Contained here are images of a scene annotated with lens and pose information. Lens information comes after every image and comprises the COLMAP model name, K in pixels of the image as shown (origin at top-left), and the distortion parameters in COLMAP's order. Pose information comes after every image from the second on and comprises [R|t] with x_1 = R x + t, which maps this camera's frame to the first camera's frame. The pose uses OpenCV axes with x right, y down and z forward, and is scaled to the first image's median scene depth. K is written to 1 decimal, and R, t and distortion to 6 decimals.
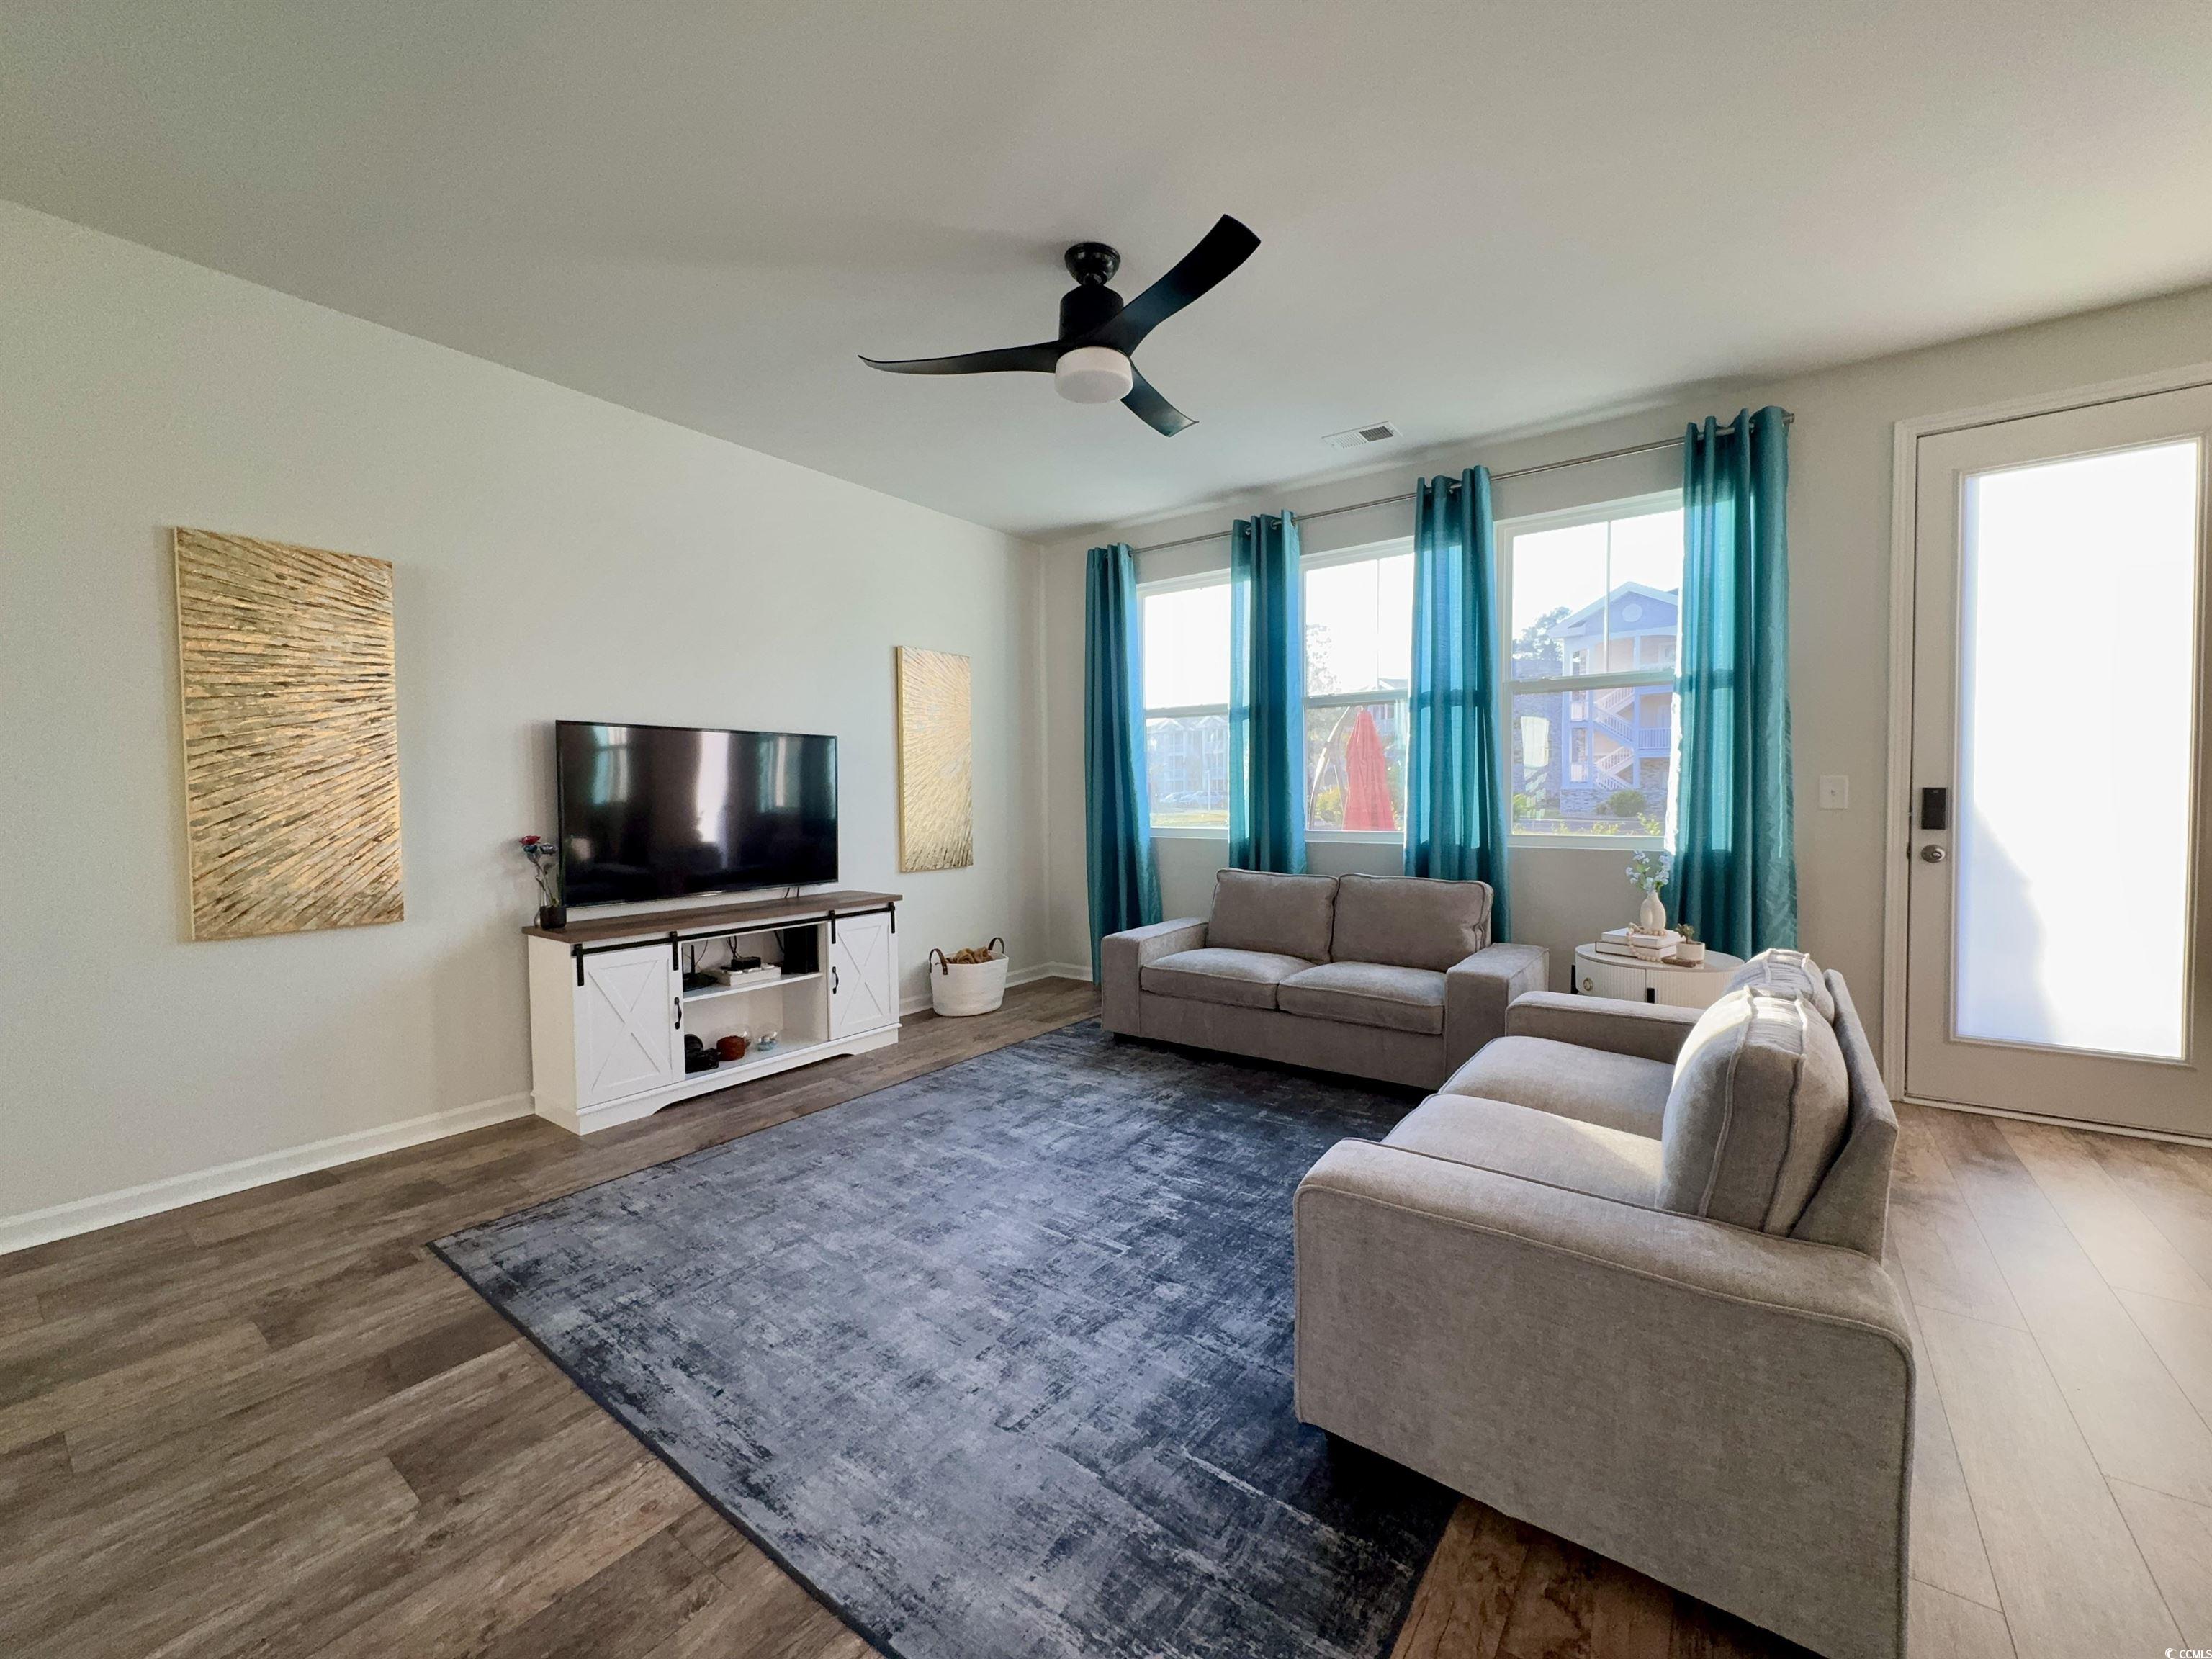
lens RADIAL K [[883.9, 0, 1099.0], [0, 883.9, 825.6], [0, 0, 1]] dist [-0.003937, 0.001473]
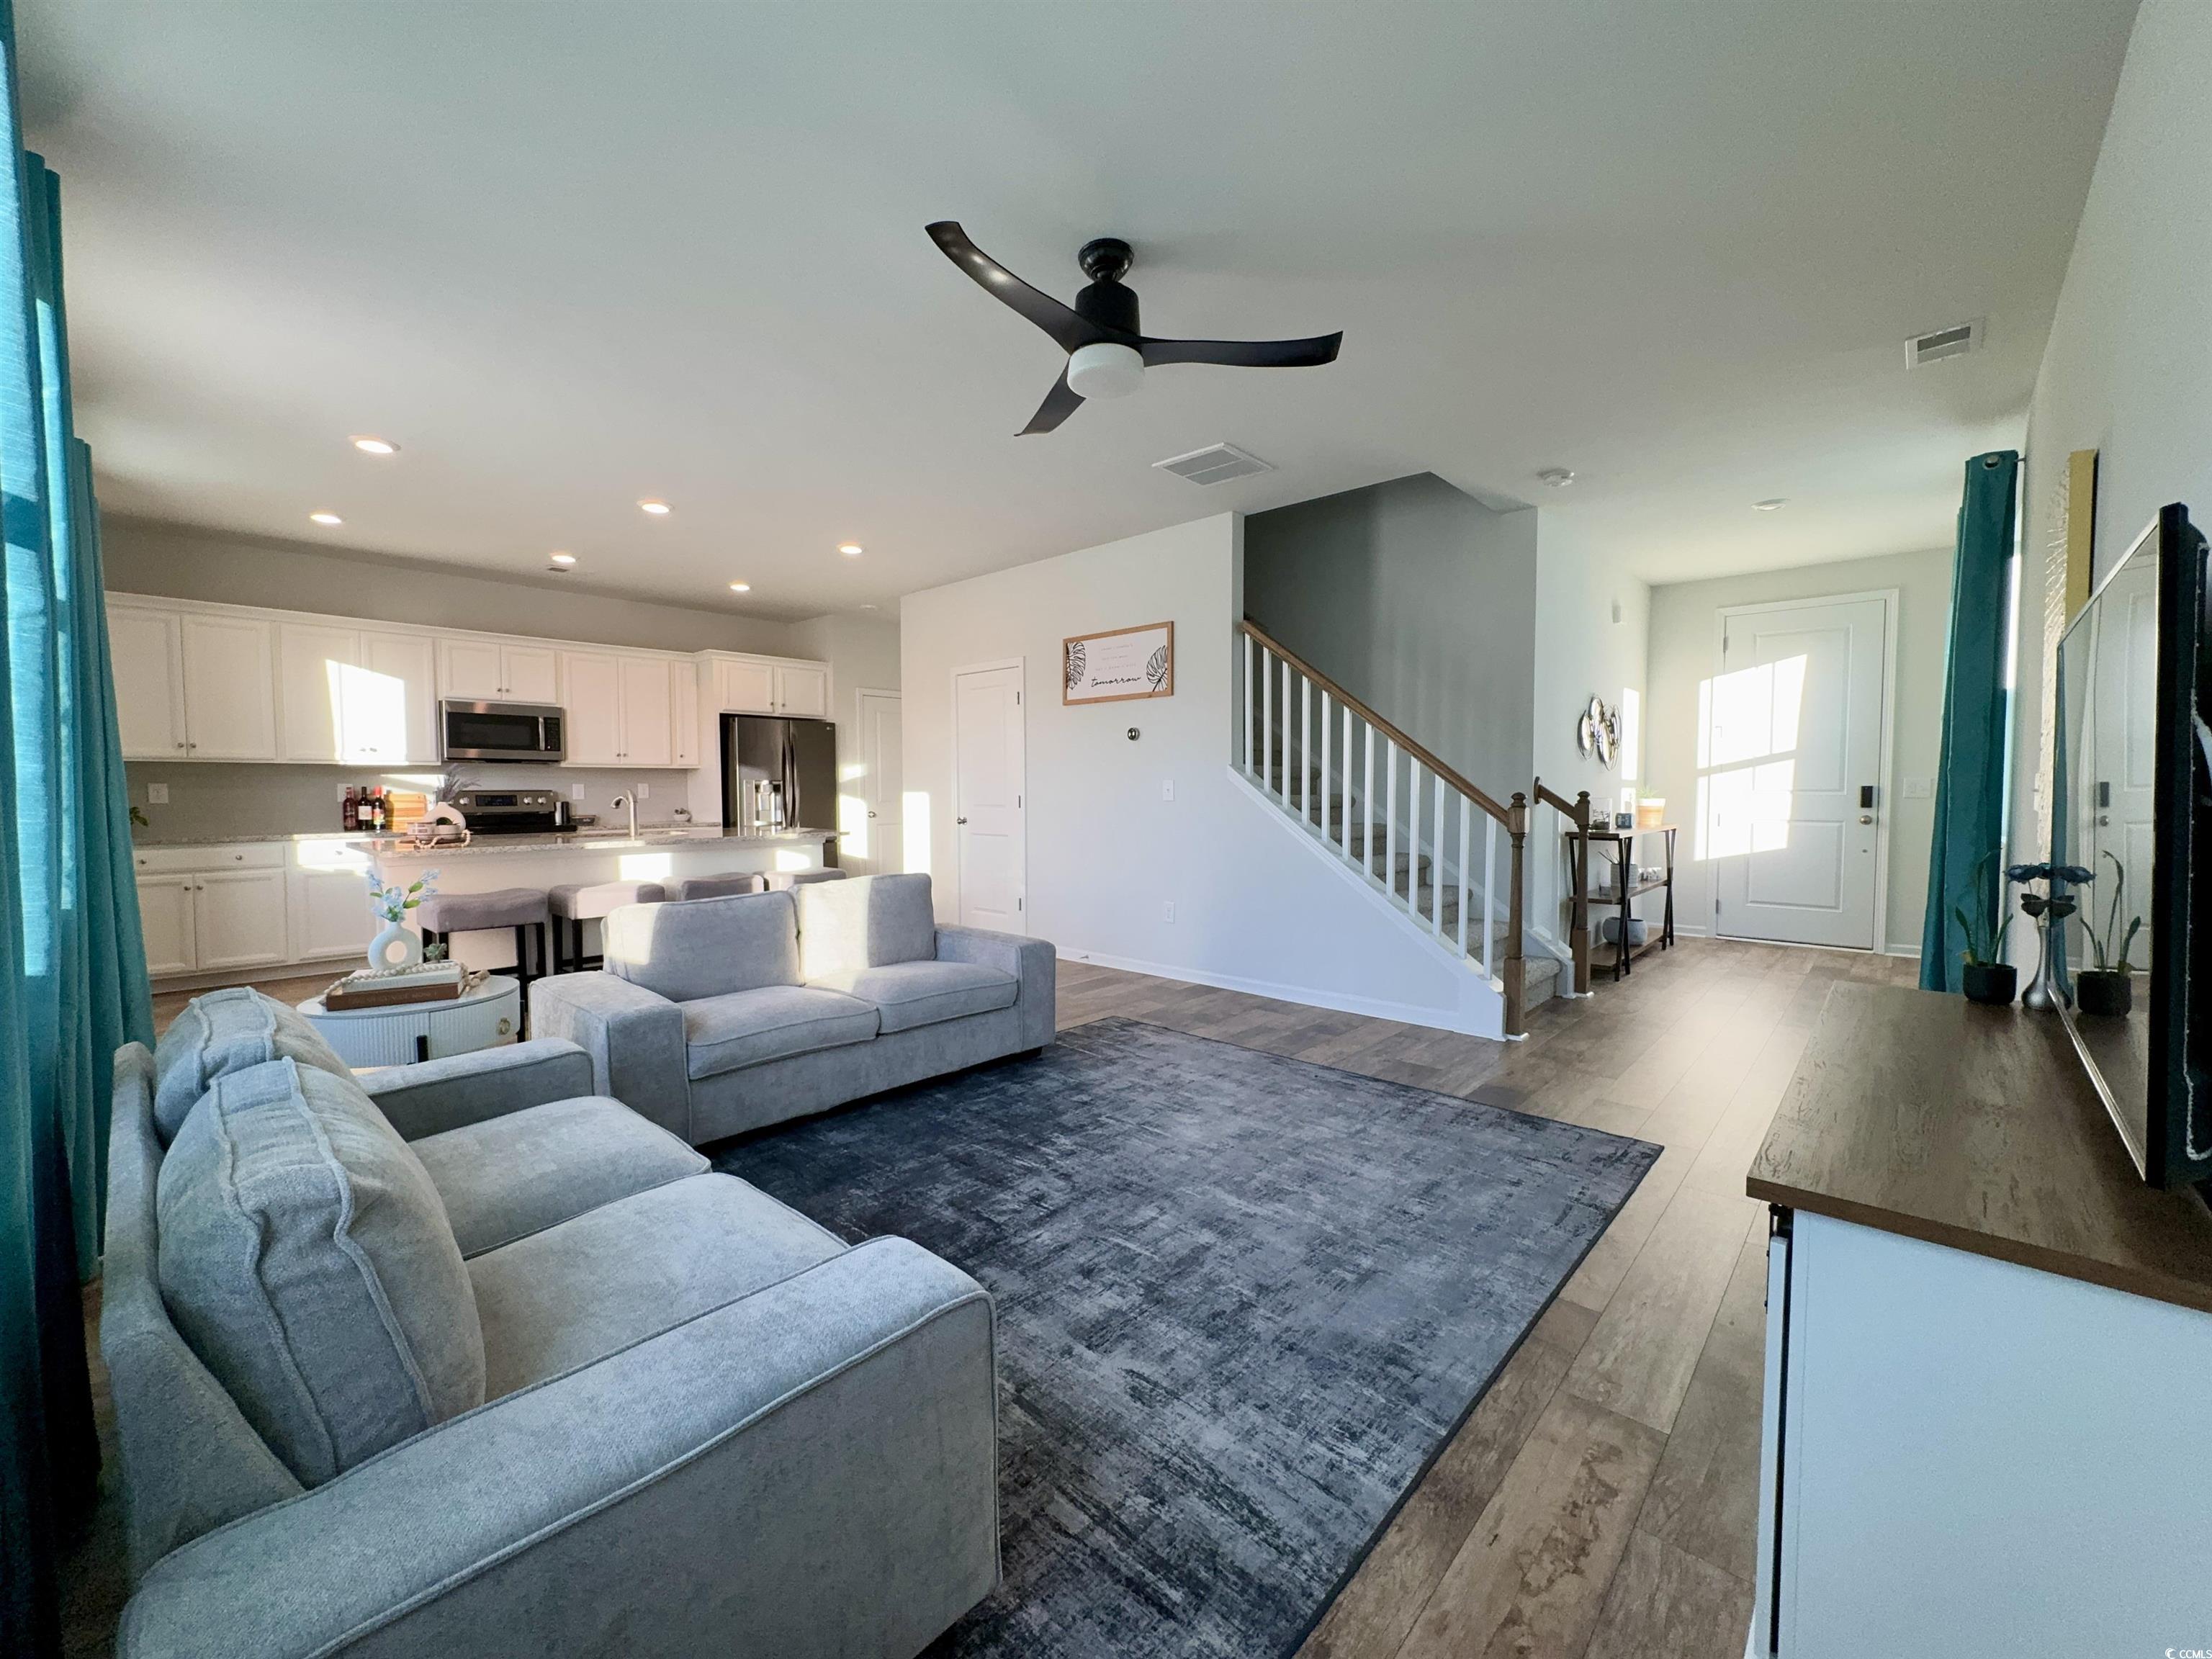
lens RADIAL K [[883.9, 0, 1104.4], [0, 883.9, 828.7], [0, 0, 1]] dist [-0.003937, 0.001473]
pose [[-0.994778, 0.006904, 0.101832, -0.096756], [0.015392, 0.996447, 0.082801, -0.070407], [-0.100898, 0.083936, -0.991350, 1.930610]]
